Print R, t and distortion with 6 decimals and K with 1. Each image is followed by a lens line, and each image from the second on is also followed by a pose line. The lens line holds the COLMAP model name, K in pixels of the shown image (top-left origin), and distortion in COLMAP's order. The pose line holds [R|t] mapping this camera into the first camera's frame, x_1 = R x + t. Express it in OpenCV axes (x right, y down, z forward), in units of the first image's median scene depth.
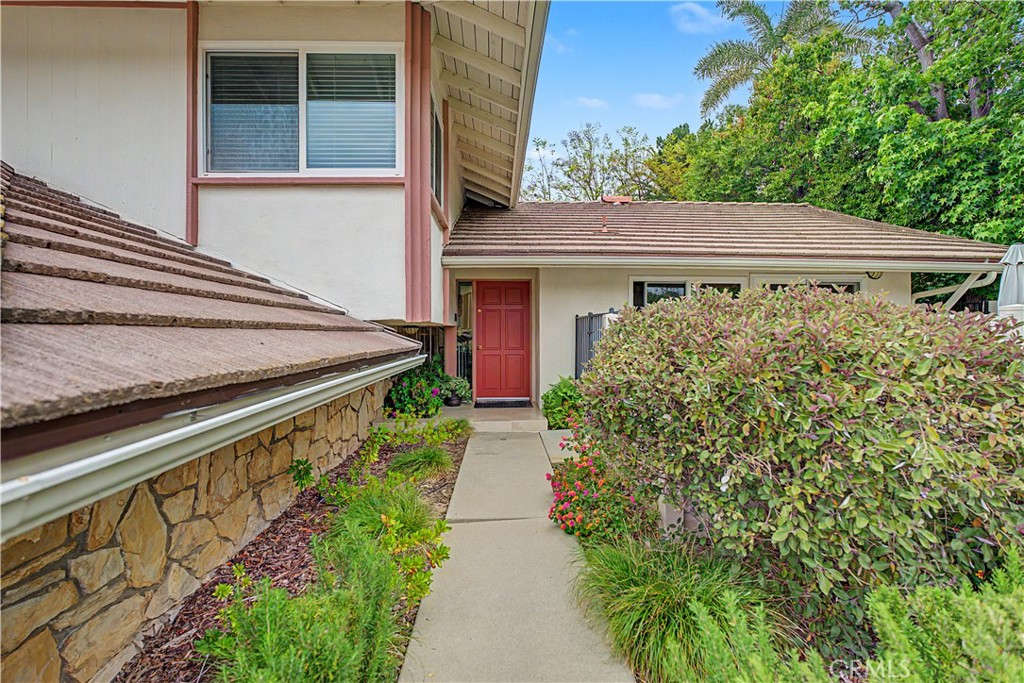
lens RADIAL K [[452.0, 0, 512.0], [0, 452.0, 341.5], [0, 0, 1]] dist [-0.010993, 0.000163]
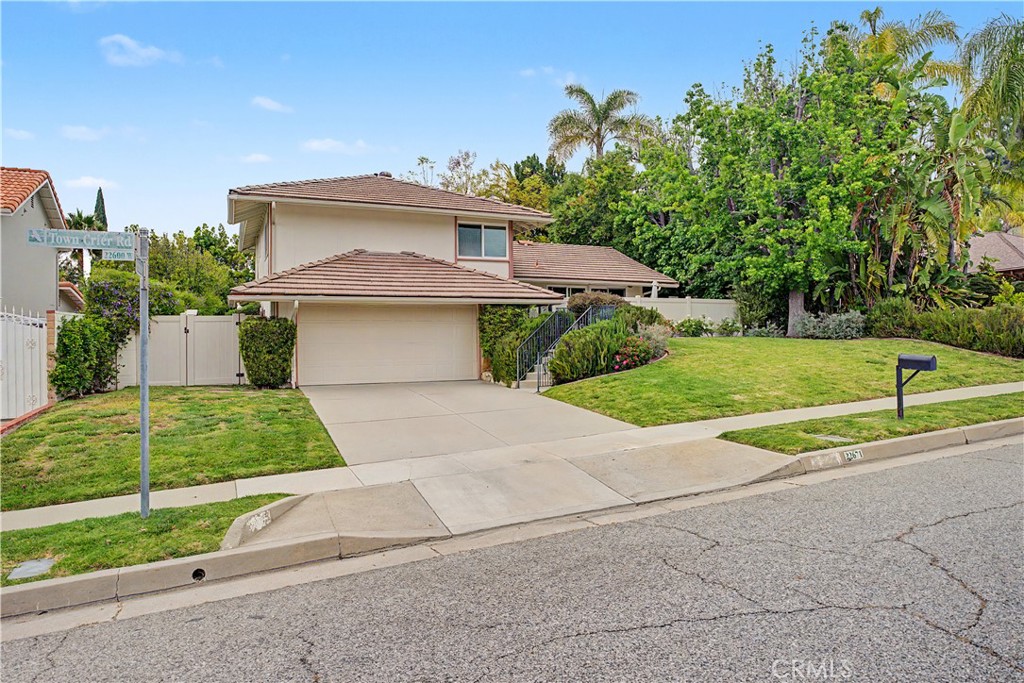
lens RADIAL K [[452.0, 0, 512.0], [0, 452.0, 341.5], [0, 0, 1]] dist [-0.010993, 0.000163]
pose [[0.944640, -0.015023, 0.327763, -0.627525], [0.010149, 0.999811, 0.016575, 0.110198], [-0.327950, -0.012331, 0.944614, -1.112774]]
